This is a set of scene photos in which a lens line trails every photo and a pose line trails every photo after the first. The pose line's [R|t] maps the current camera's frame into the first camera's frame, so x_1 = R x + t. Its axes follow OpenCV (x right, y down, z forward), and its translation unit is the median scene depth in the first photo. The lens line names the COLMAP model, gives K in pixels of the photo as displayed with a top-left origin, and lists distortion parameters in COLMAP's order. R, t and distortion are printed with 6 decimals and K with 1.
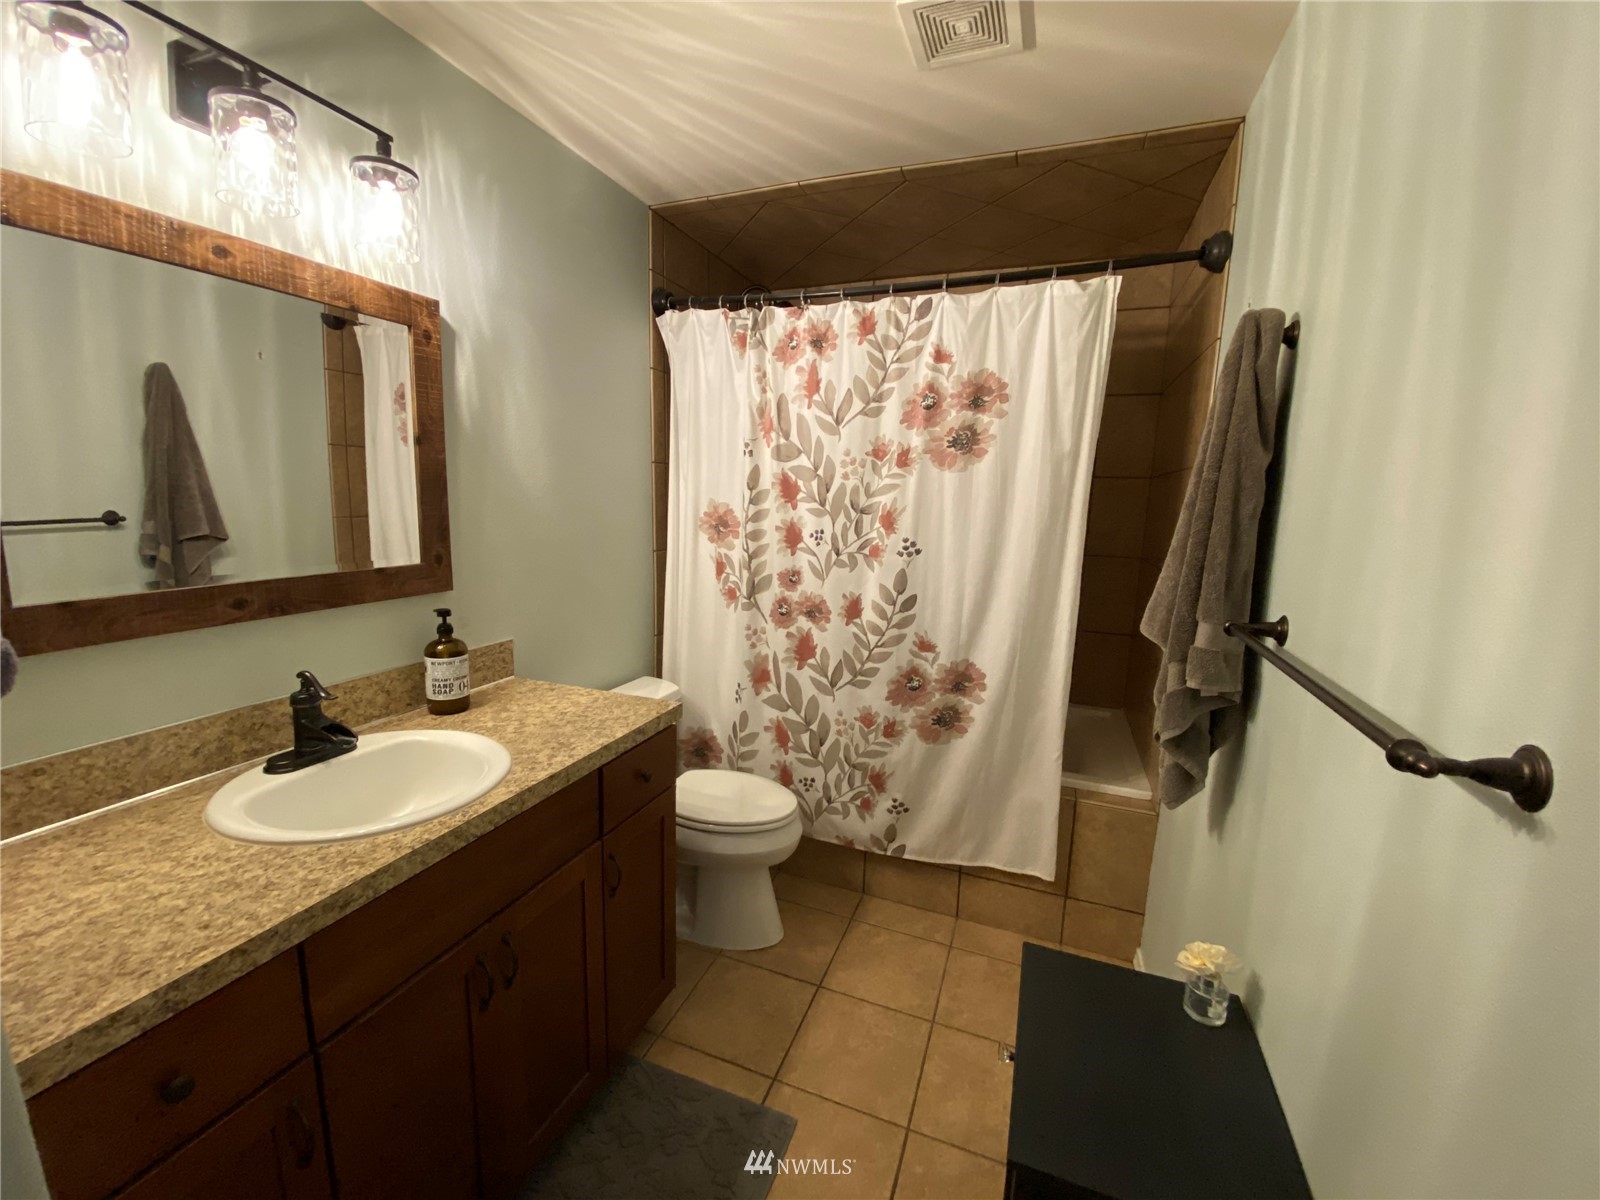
lens RADIAL K [[657.6, 0, 793.0], [0, 657.6, 605.0], [0, 0, 1]] dist [0.031542, -0.024106]
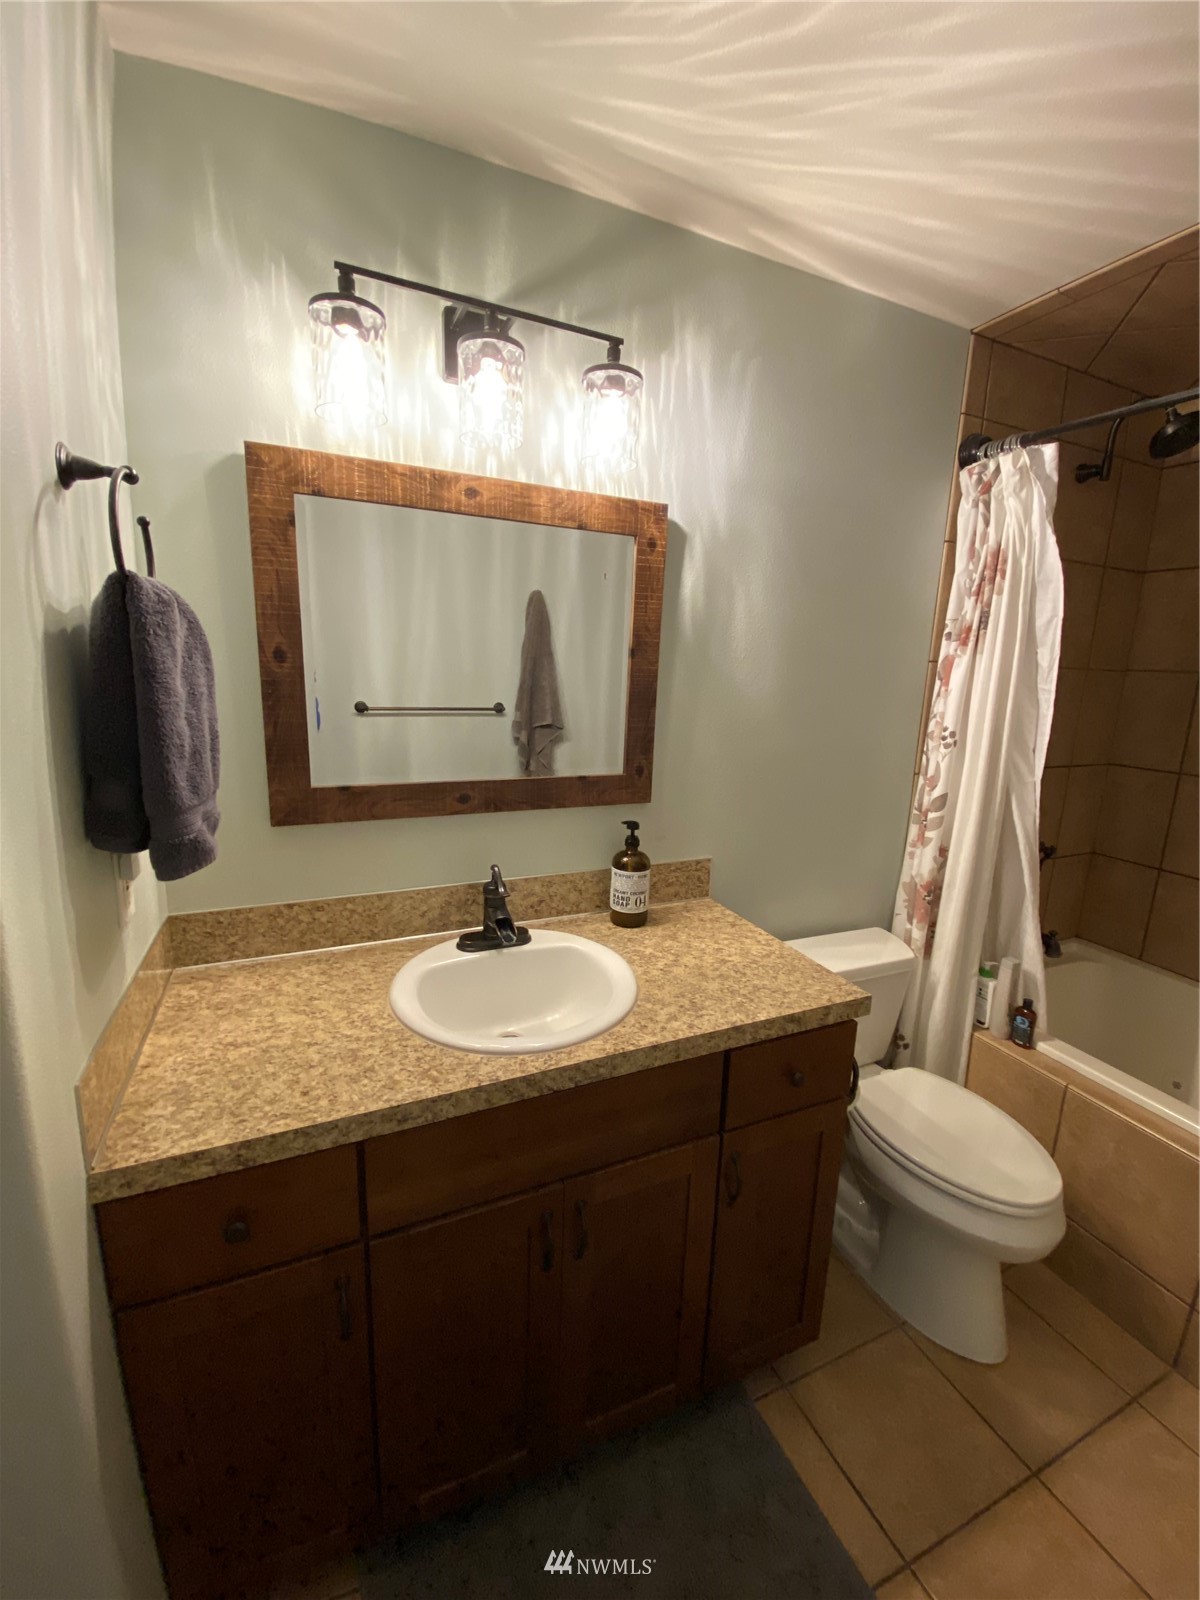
lens RADIAL K [[623.6, 0, 600.0], [0, 623.6, 800.0], [0, 0, 1]] dist [0.029316, -0.028859]
pose [[0.703489, 0.134881, -0.697789, 0.099712], [-0.127442, 0.989852, 0.062854, -0.092649], [0.699186, 0.044710, 0.713540, 0.353554]]
